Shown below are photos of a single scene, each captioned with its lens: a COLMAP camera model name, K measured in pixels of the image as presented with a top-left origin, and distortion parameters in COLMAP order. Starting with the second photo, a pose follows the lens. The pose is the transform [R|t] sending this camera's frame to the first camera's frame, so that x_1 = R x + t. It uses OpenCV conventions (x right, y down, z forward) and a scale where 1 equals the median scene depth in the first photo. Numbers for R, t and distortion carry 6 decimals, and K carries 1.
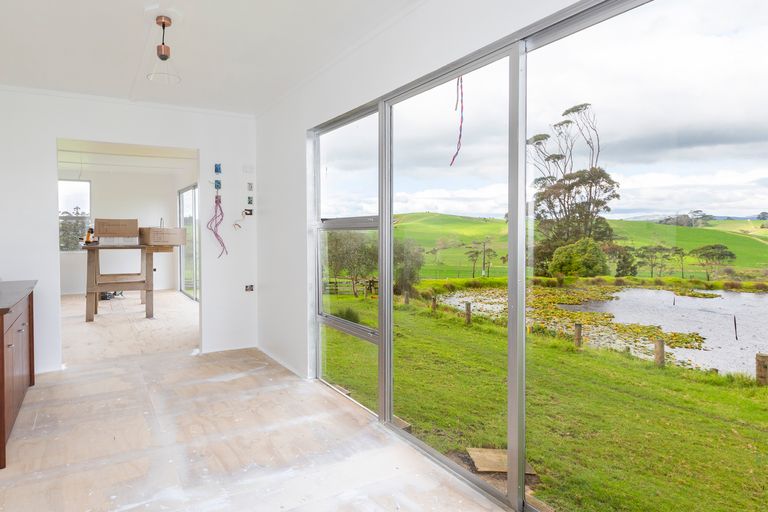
lens RADIAL K [[411.4, 0, 381.7], [0, 411.4, 237.7], [0, 0, 1]] dist [-0.000121, -0.000447]
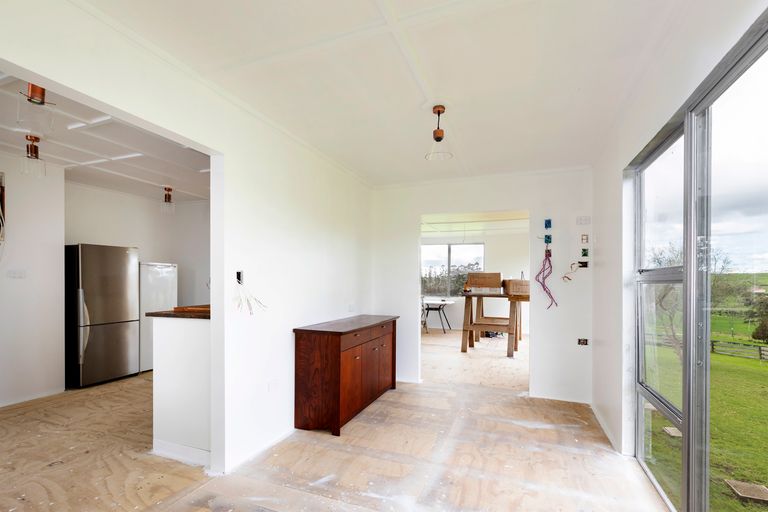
lens RADIAL K [[379.2, 0, 380.9], [0, 379.2, 279.9], [0, 0, 1]] dist [0.001788, 0.000133]
pose [[0.640004, 0.004492, -0.768359, 0.077581], [-0.023544, 0.999628, -0.013766, -0.001727], [0.768011, 0.026900, 0.639871, 0.058649]]
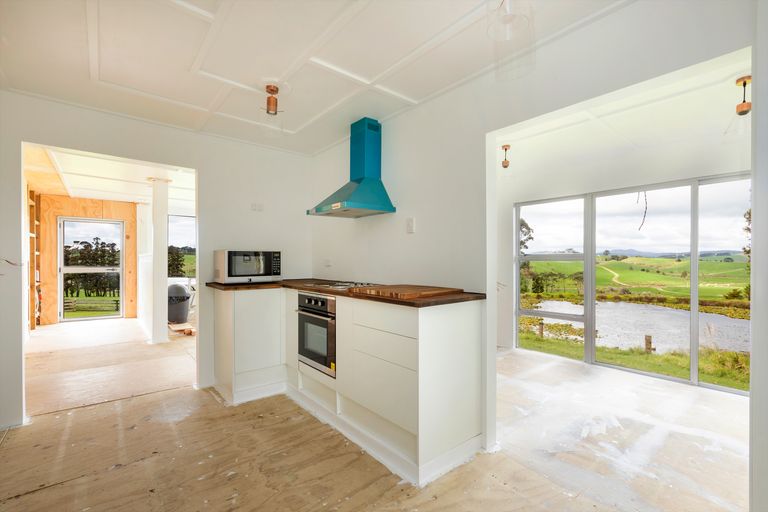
lens RADIAL K [[339.0, 0, 383.6], [0, 339.0, 259.7], [0, 0, 1]] dist [-0.001358, -0.000466]
pose [[0.972825, 0.006727, 0.231445, -0.496445], [-0.001756, 0.999764, -0.021675, 0.005362], [-0.231536, 0.020680, 0.972607, -0.122575]]
